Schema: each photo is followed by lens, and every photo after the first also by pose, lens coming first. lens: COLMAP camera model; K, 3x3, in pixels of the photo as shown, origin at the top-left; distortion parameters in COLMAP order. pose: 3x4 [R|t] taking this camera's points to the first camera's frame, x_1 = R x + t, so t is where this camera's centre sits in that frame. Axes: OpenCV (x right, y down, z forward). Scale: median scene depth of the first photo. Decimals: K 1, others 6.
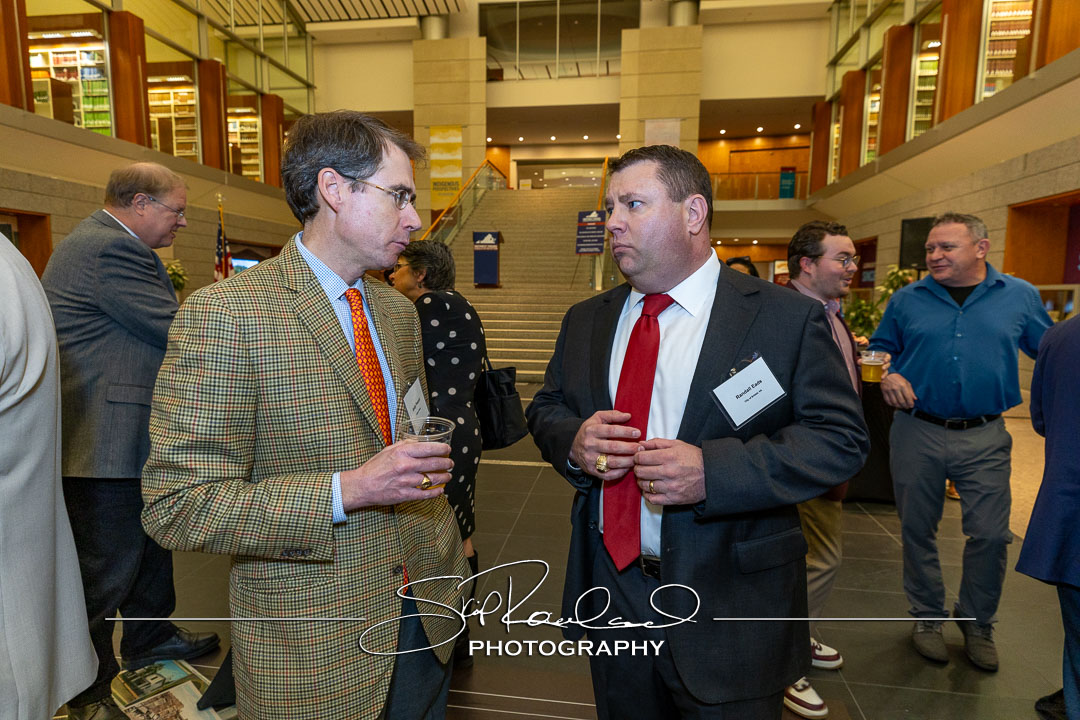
lens RADIAL K [[596.6, 0, 540.0], [0, 596.6, 360.0], [0, 0, 1]] dist [0.001982, -0.000116]
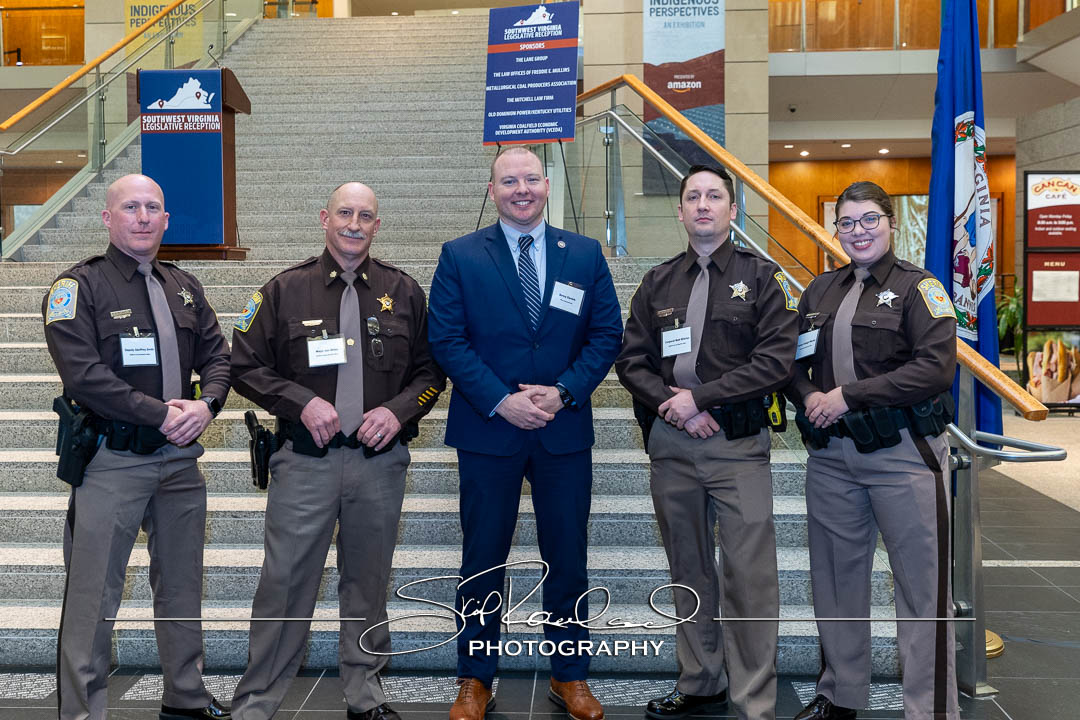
lens RADIAL K [[1051.2, 0, 540.0], [0, 1051.2, 360.0], [0, 0, 1]] dist [-0.003387, -0.002732]
pose [[0.994018, -0.026978, 0.105836, 0.021477], [0.029999, 0.999184, -0.027058, -0.038846], [-0.105020, 0.030071, 0.994015, 0.352575]]
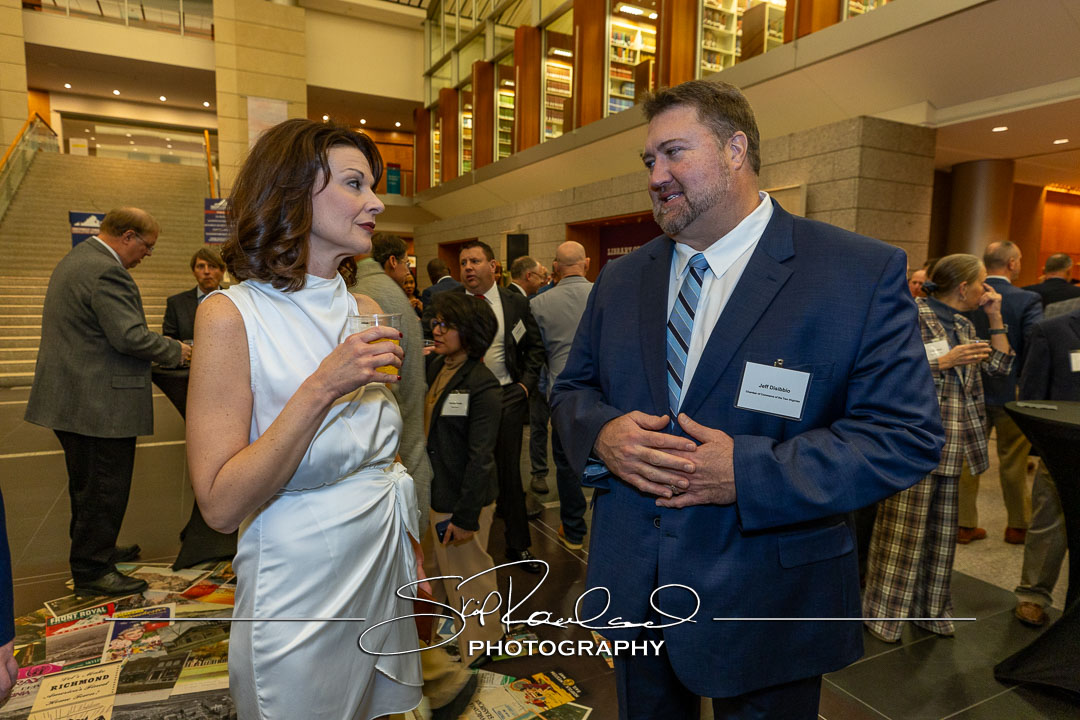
lens RADIAL K [[672.0, 0, 540.0], [0, 672.0, 360.0], [0, 0, 1]] dist [-0.003443, 0.003617]
pose [[0.809634, -0.058168, 0.584045, -0.106774], [0.056195, 0.998188, 0.021514, 0.009604], [-0.584238, 0.015402, 0.811436, -0.123247]]
